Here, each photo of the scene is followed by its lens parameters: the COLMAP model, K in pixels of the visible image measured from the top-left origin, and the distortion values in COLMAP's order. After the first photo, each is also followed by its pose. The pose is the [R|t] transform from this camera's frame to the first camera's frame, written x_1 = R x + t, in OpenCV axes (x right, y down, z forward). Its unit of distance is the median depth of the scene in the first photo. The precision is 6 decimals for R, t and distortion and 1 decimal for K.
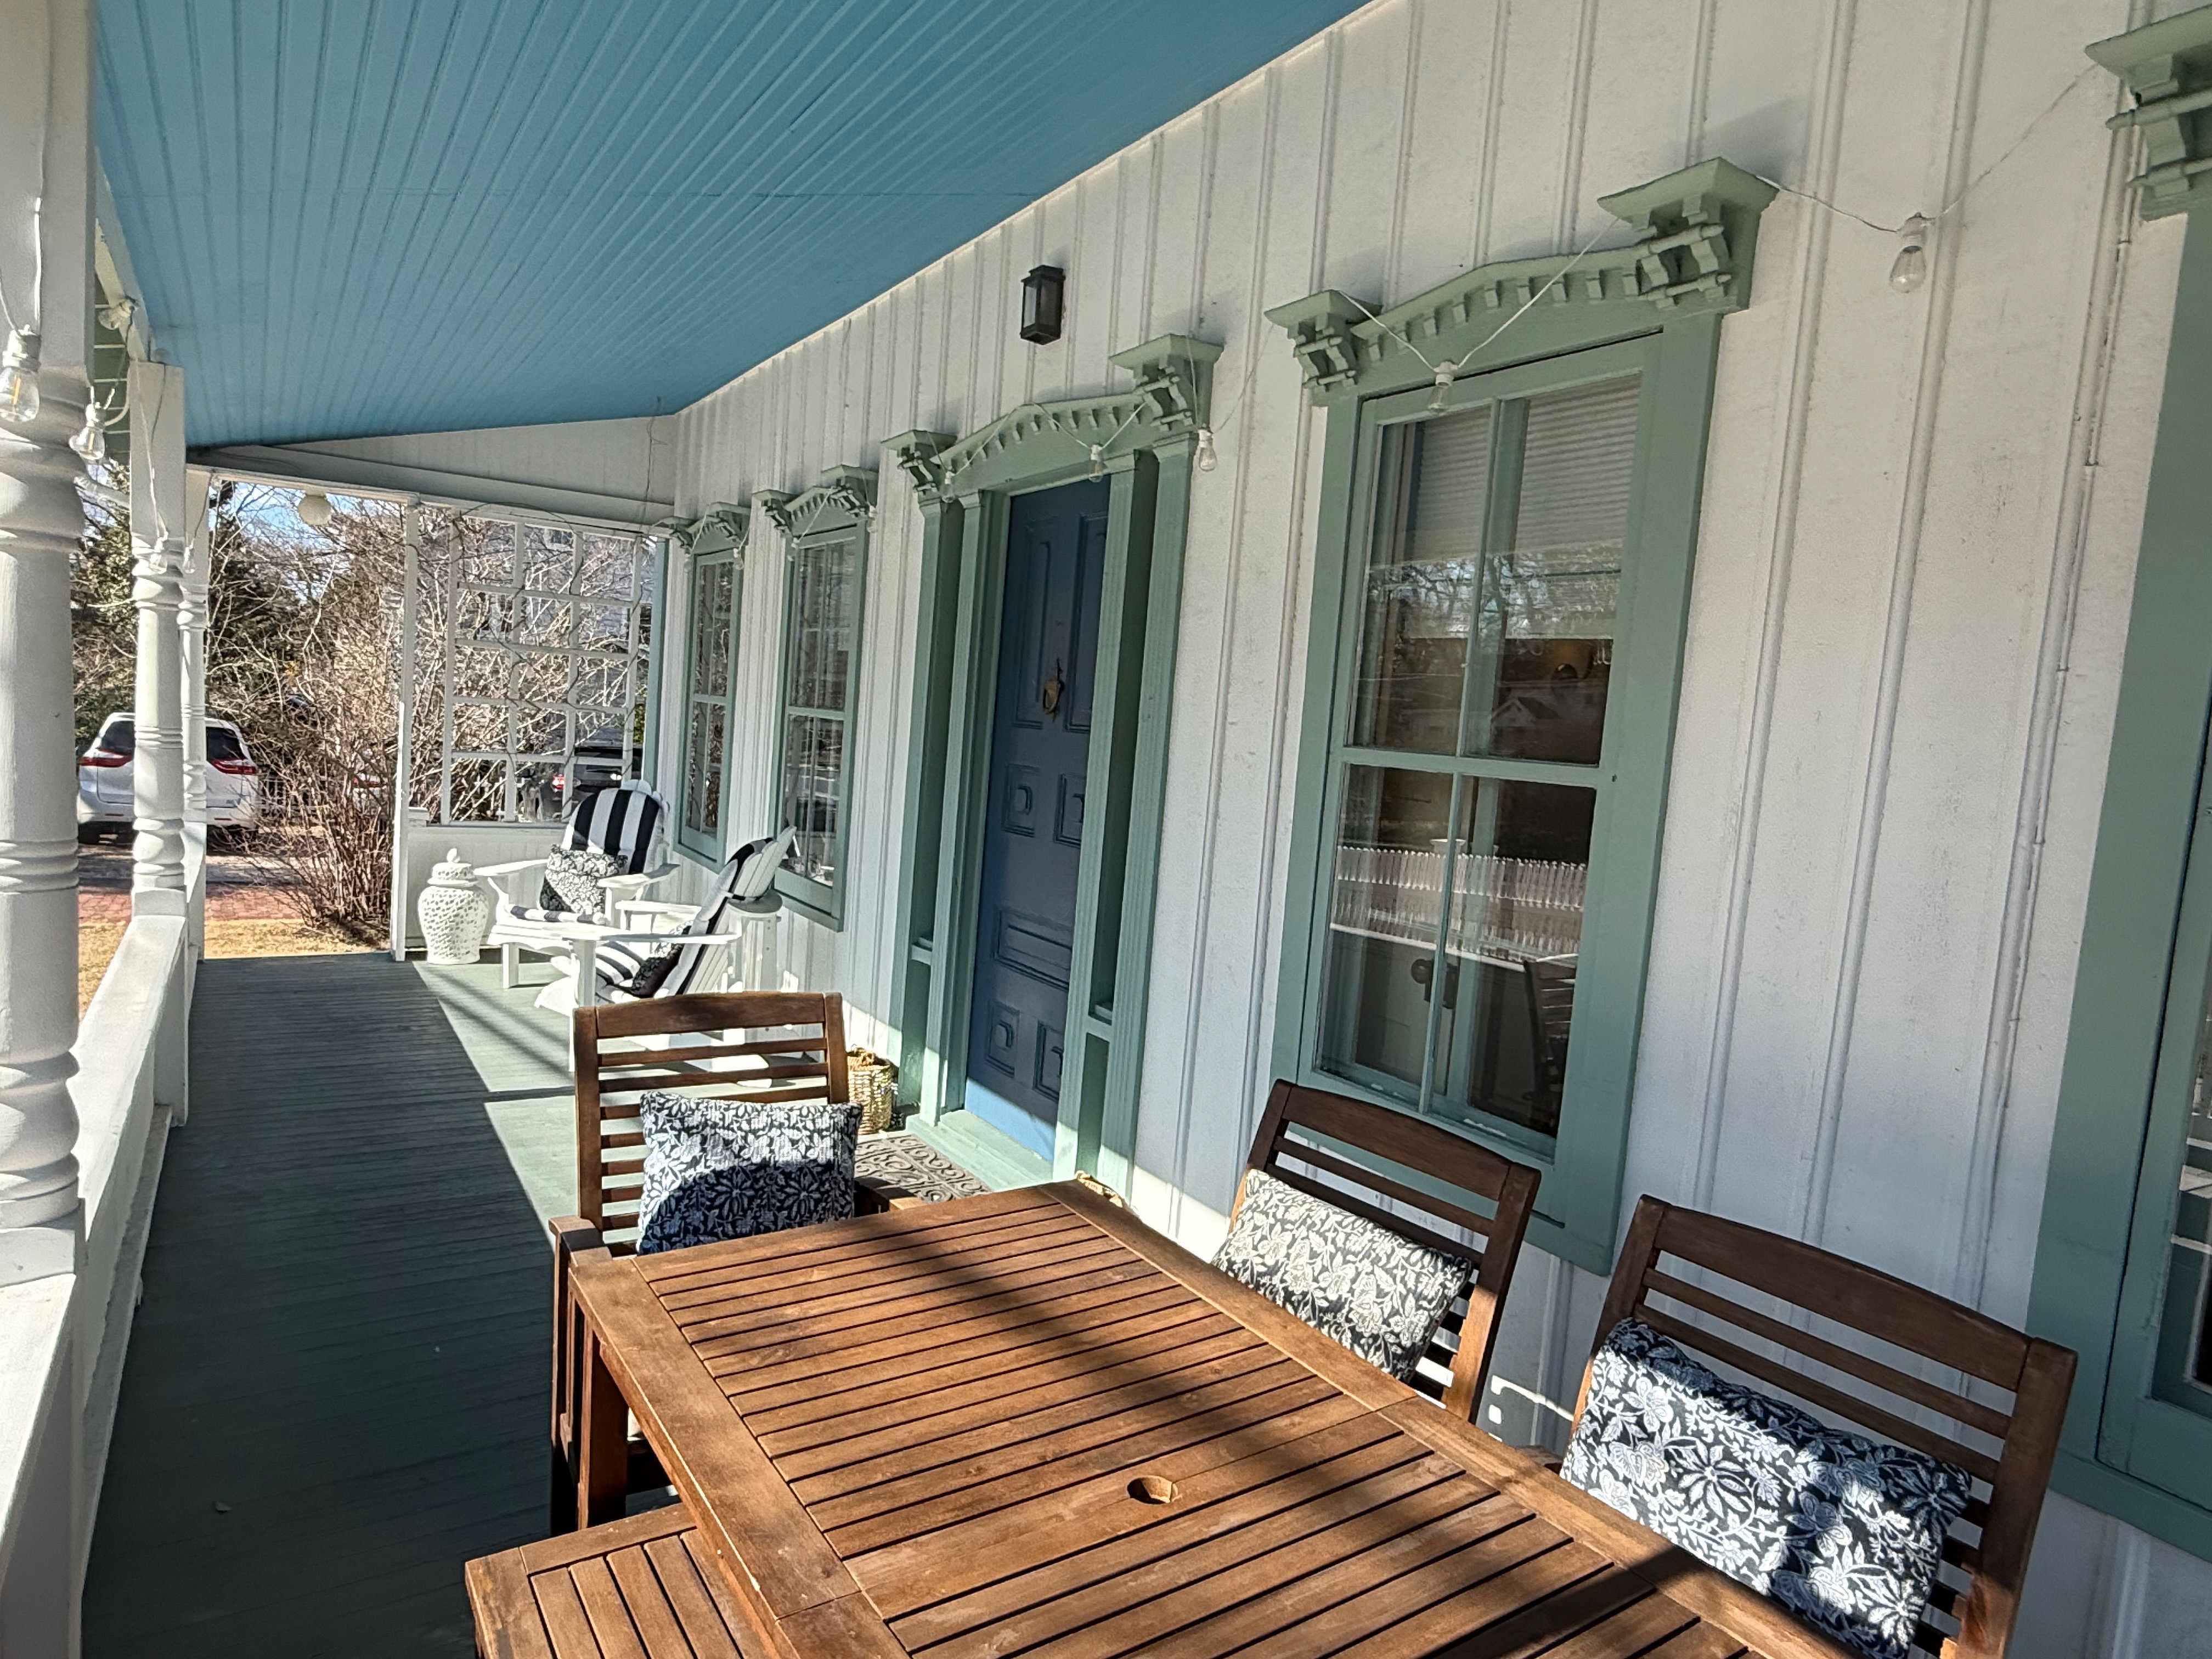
lens RADIAL K [[1312.7, 0, 1097.8], [0, 1312.7, 826.8], [0, 0, 1]] dist [-0.004060, -0.001418]
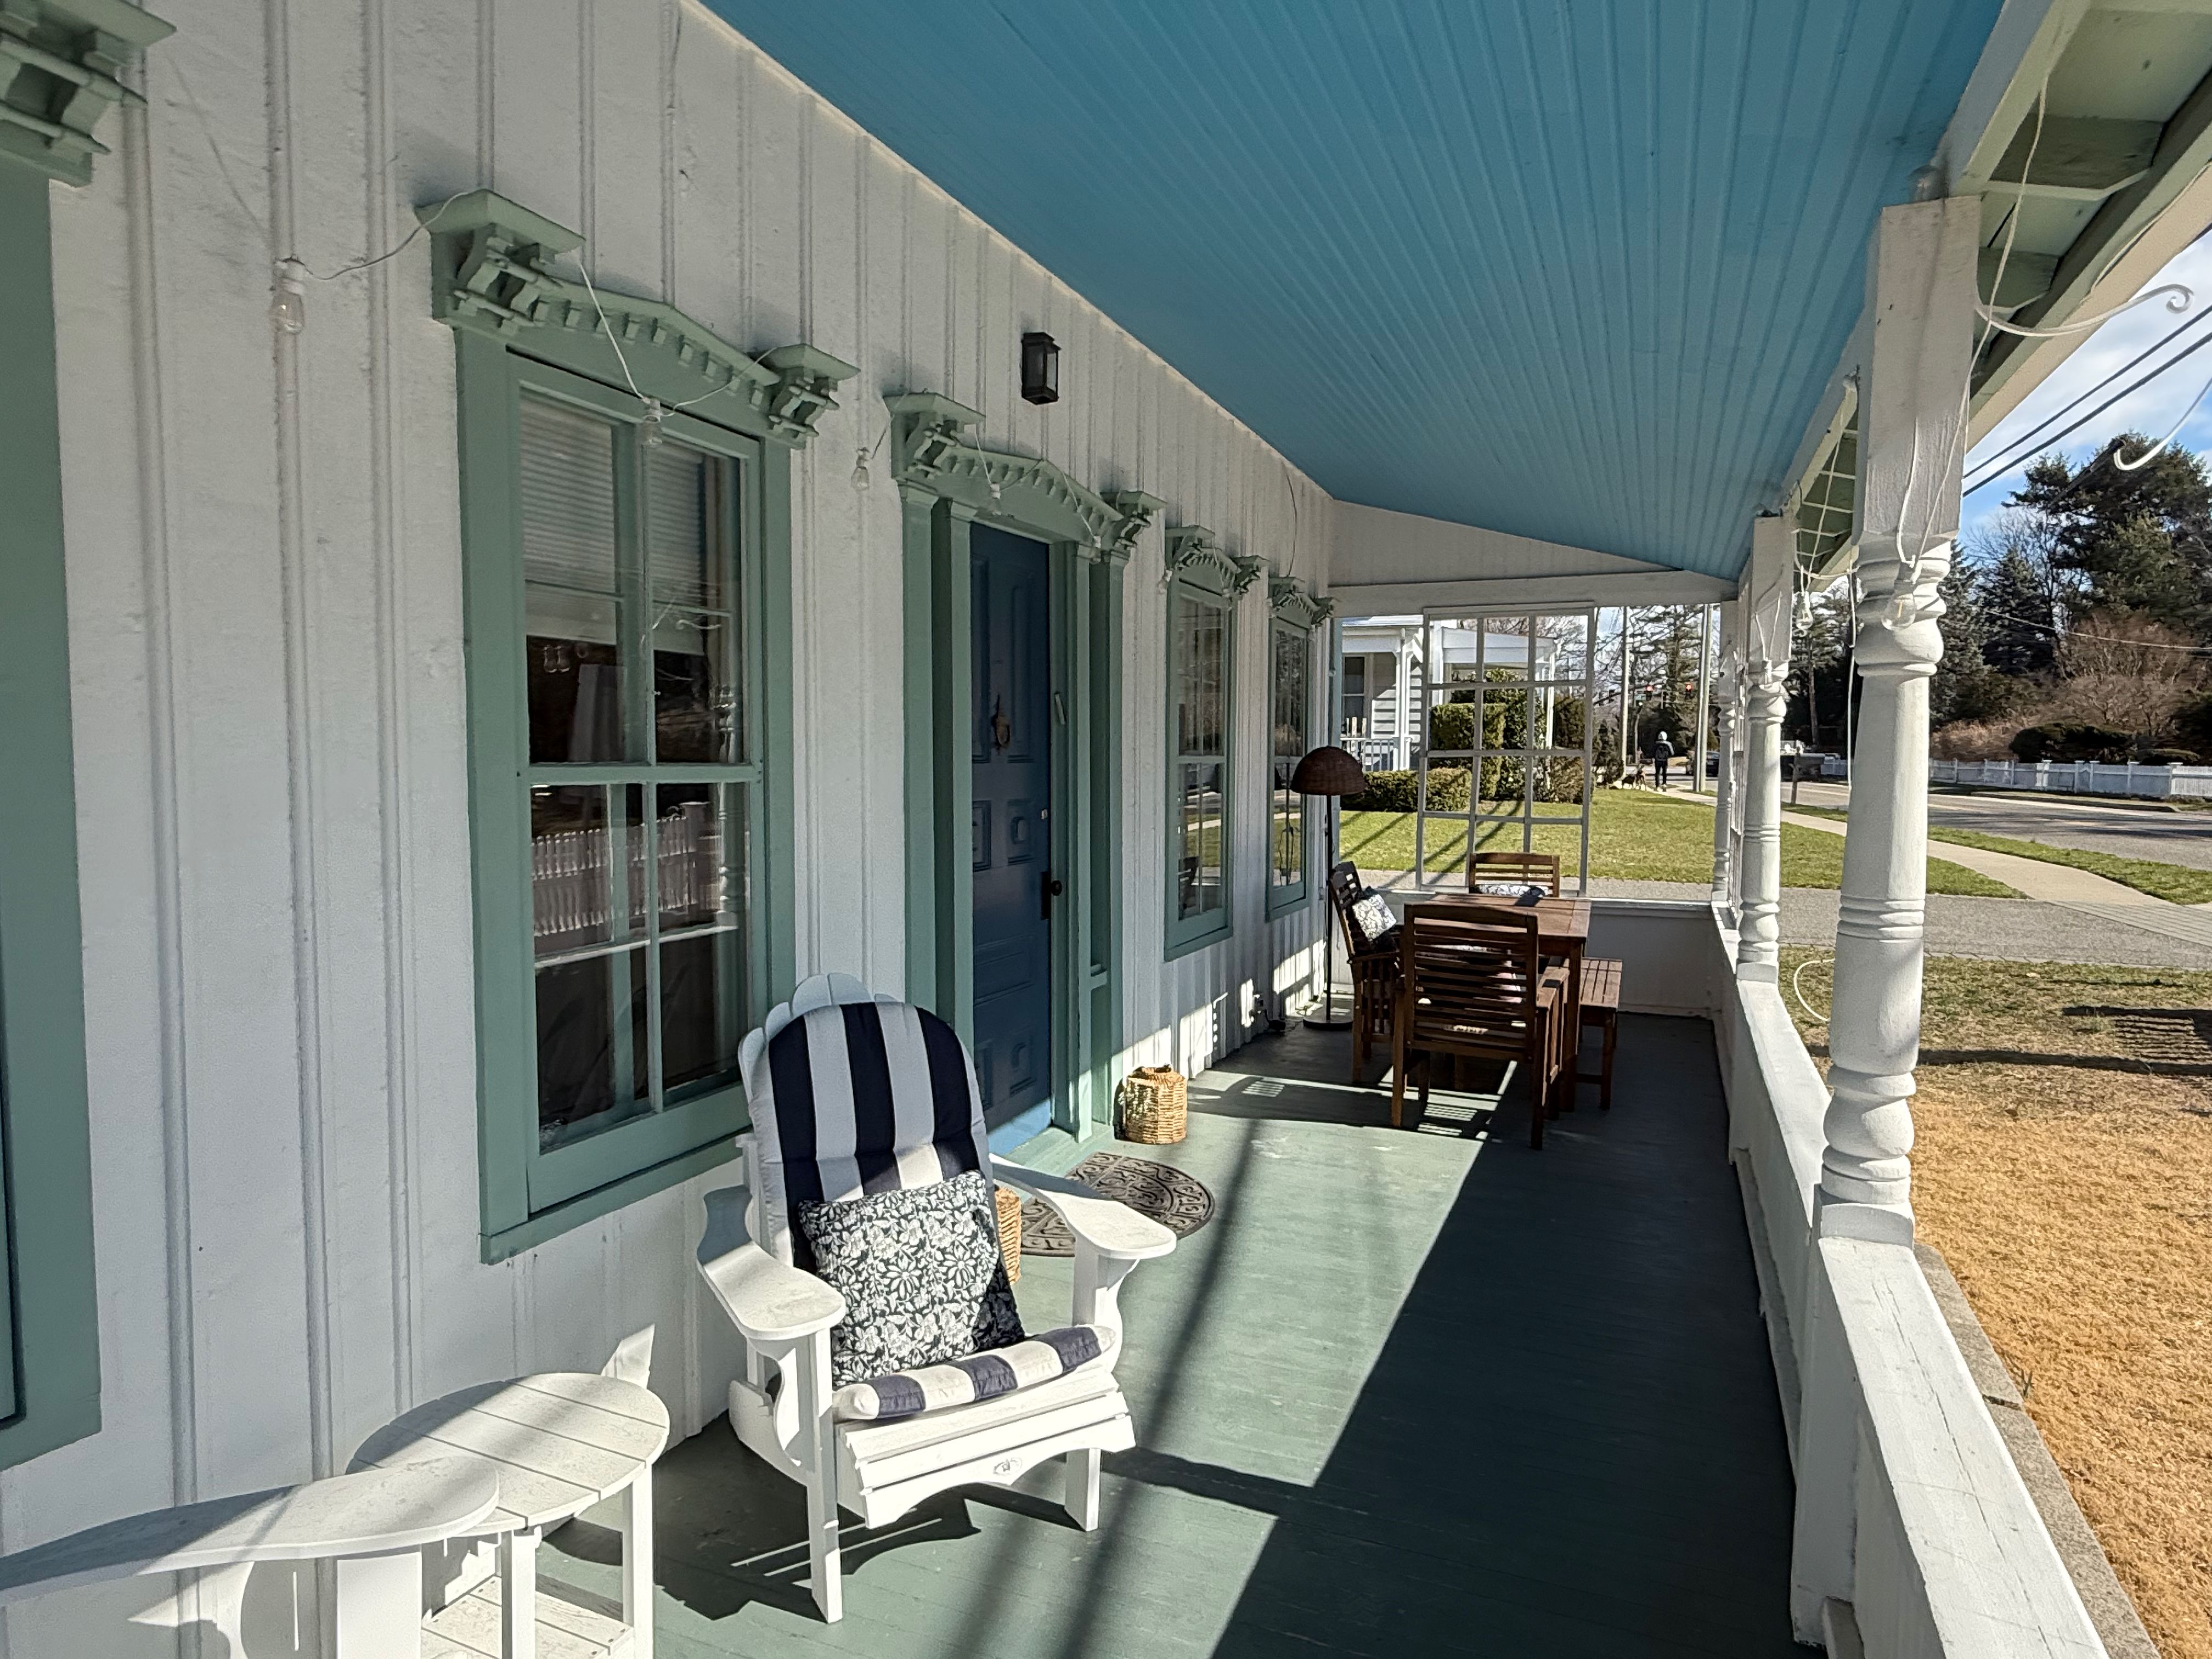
lens RADIAL K [[1312.7, 0, 1097.8], [0, 1312.7, 826.8], [0, 0, 1]] dist [-0.004060, -0.001418]
pose [[-0.558086, -0.123191, 0.820587, -0.856404], [0.028588, 0.985477, 0.167388, -0.175144], [-0.829290, 0.116876, -0.546459, 1.359307]]
